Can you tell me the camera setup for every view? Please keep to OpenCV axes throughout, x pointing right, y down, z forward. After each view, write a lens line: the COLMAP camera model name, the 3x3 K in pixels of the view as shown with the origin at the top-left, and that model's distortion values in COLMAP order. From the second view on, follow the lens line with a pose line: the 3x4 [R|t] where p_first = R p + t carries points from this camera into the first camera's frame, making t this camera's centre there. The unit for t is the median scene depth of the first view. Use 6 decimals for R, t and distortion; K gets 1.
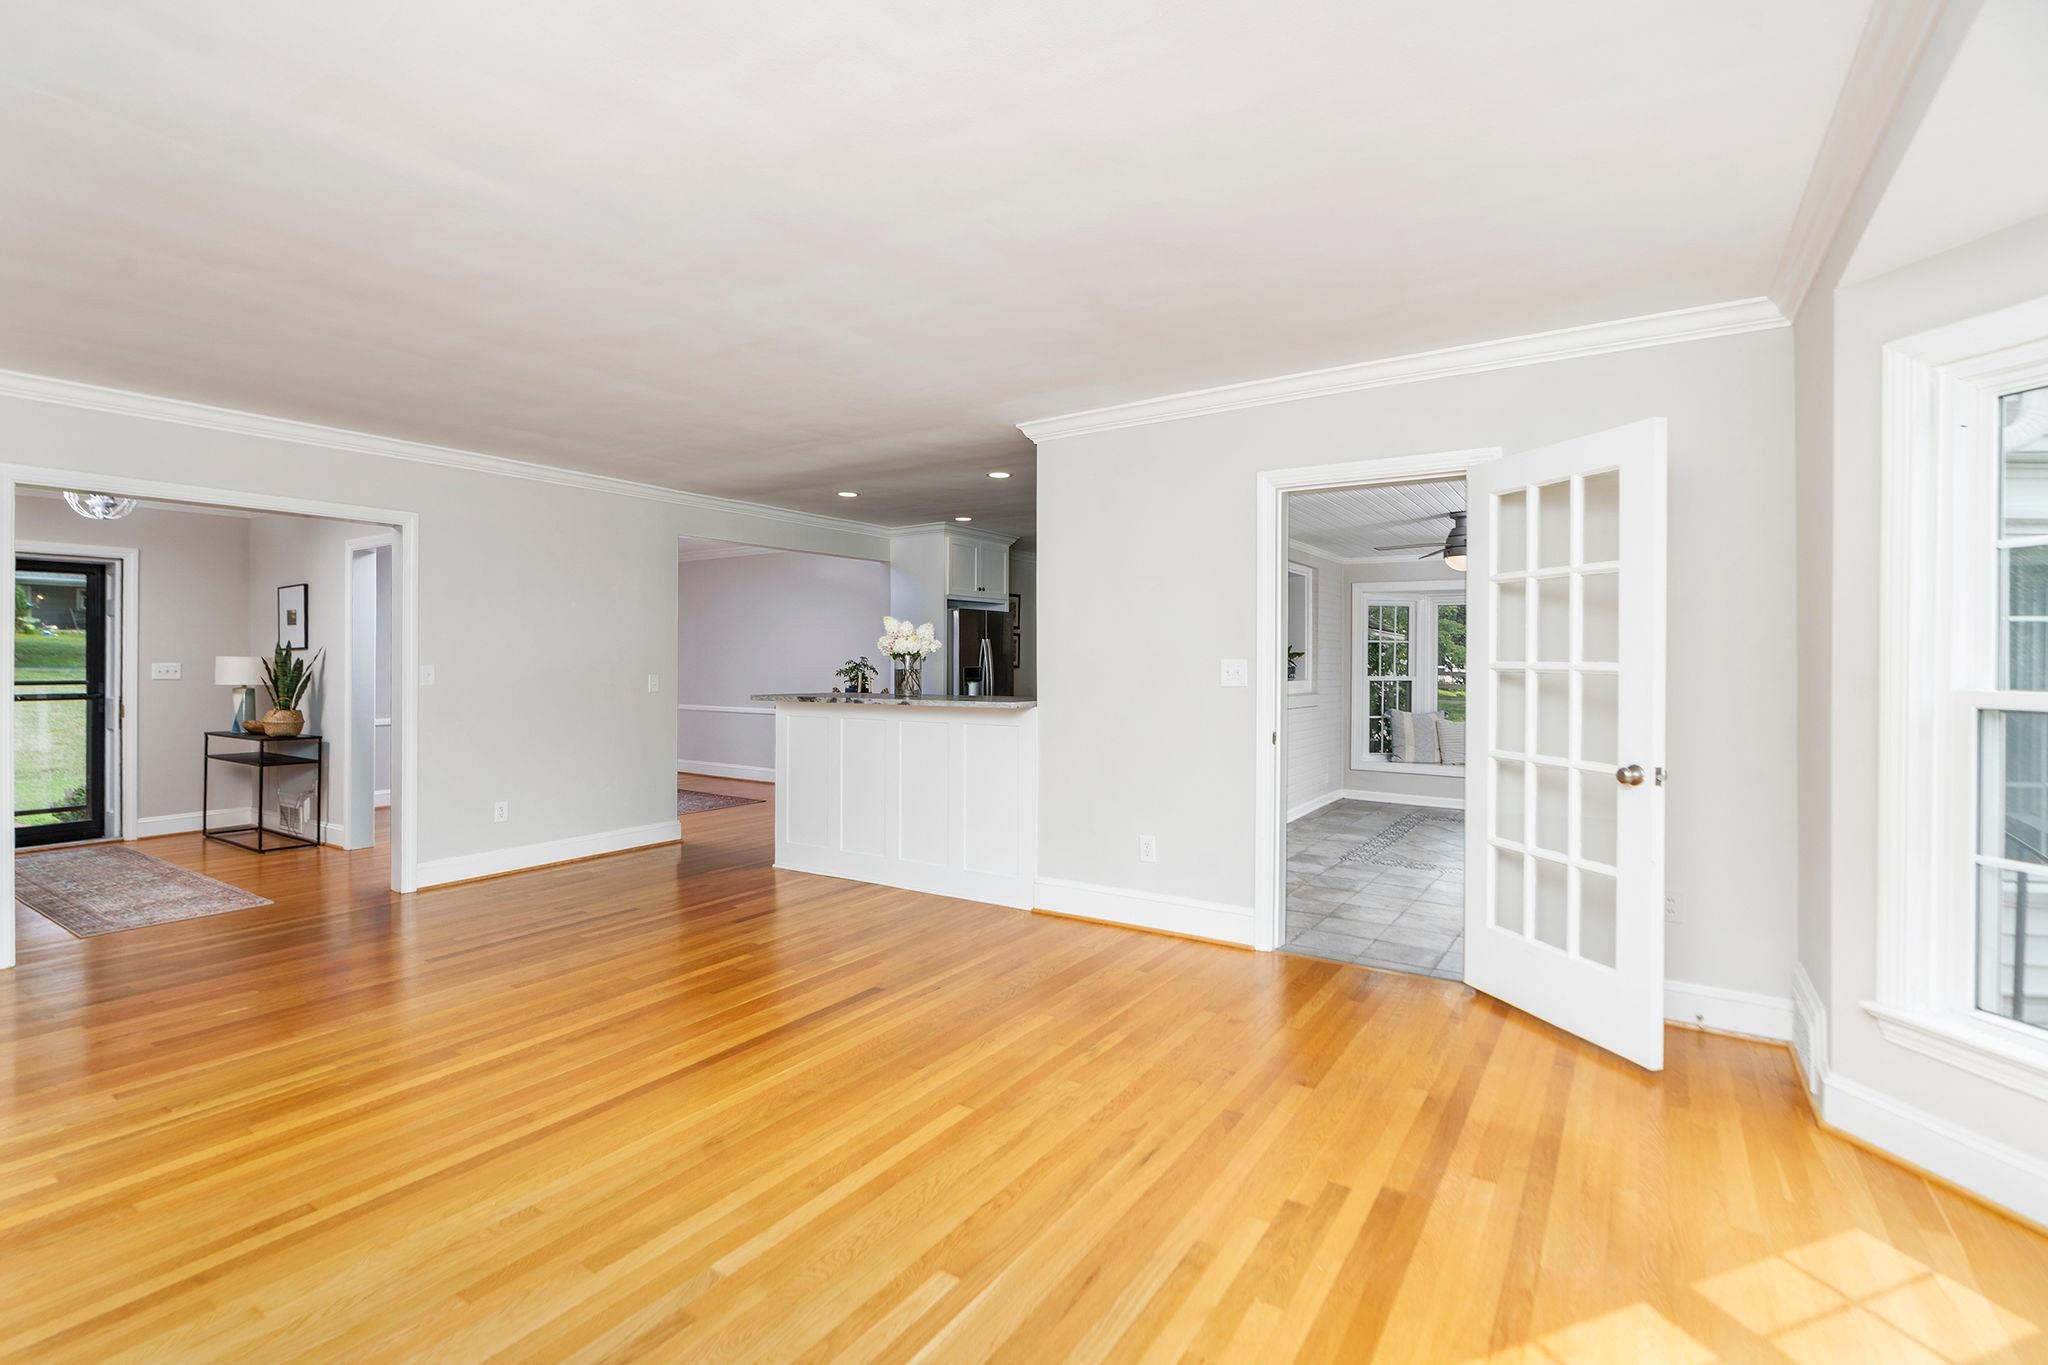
lens RADIAL K [[955.1, 0, 1003.2], [0, 955.1, 669.6], [0, 0, 1]] dist [-0.001846, 0.000171]
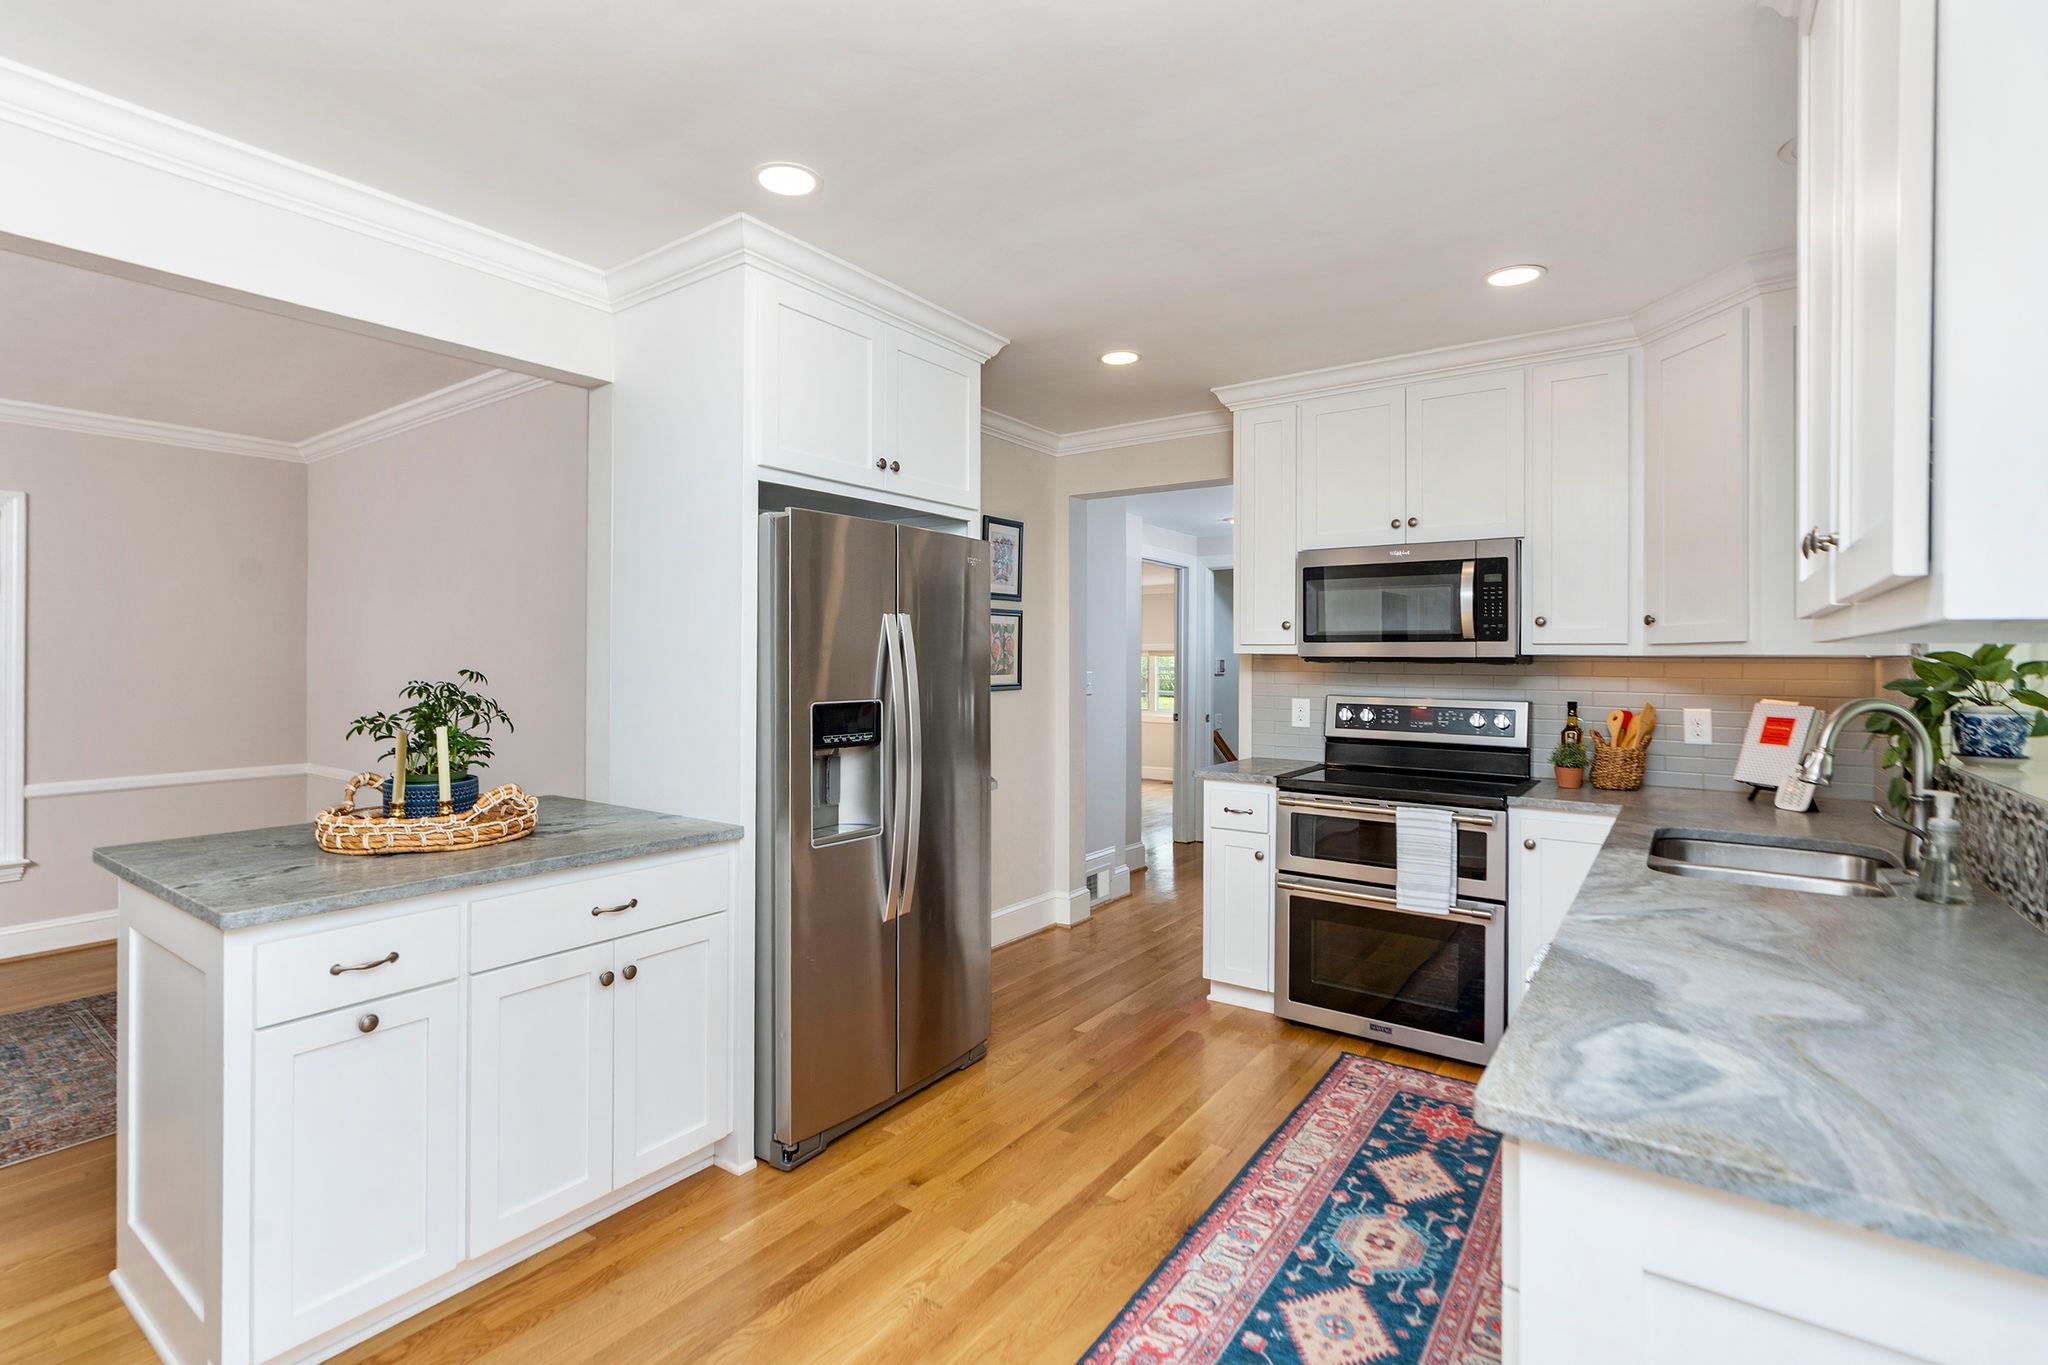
lens RADIAL K [[955.1, 0, 1010.8], [0, 955.1, 657.7], [0, 0, 1]] dist [-0.001846, 0.000171]
pose [[0.999715, 0.007038, -0.022824, 0.068862], [-0.007163, 0.999960, -0.005380, -0.037330], [0.022785, 0.005542, 0.999725, 1.617893]]
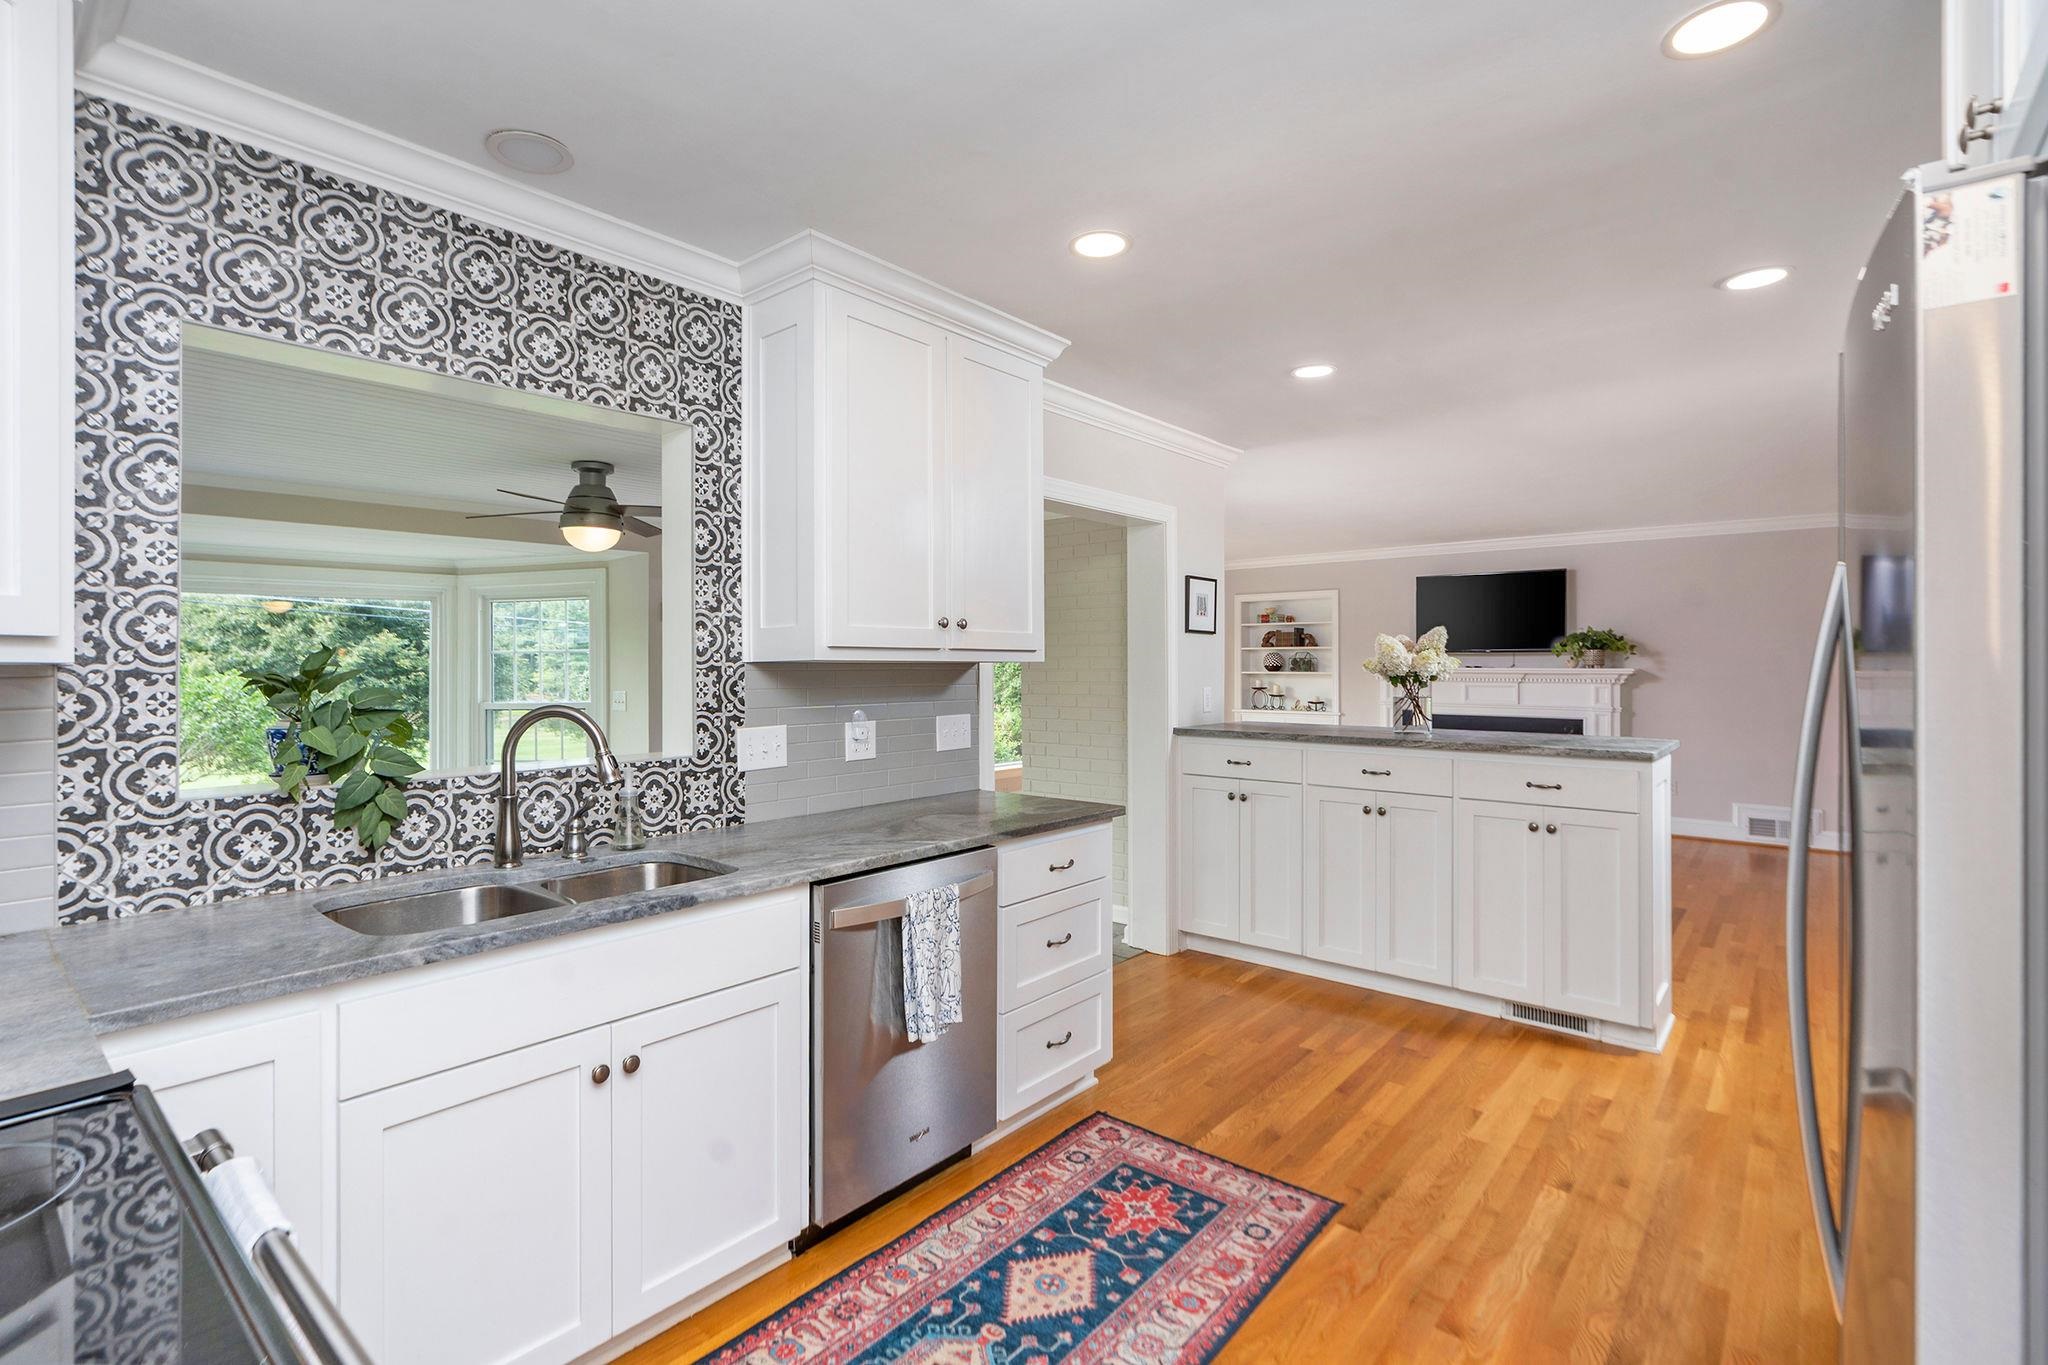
lens RADIAL K [[955.1, 0, 1021.5], [0, 955.1, 665.8], [0, 0, 1]] dist [-0.001846, 0.000171]
pose [[-0.994591, 0.000040, 0.103867, 0.199014], [0.001237, 0.999934, 0.011464, -0.051885], [-0.103860, 0.011531, -0.994525, 2.742994]]
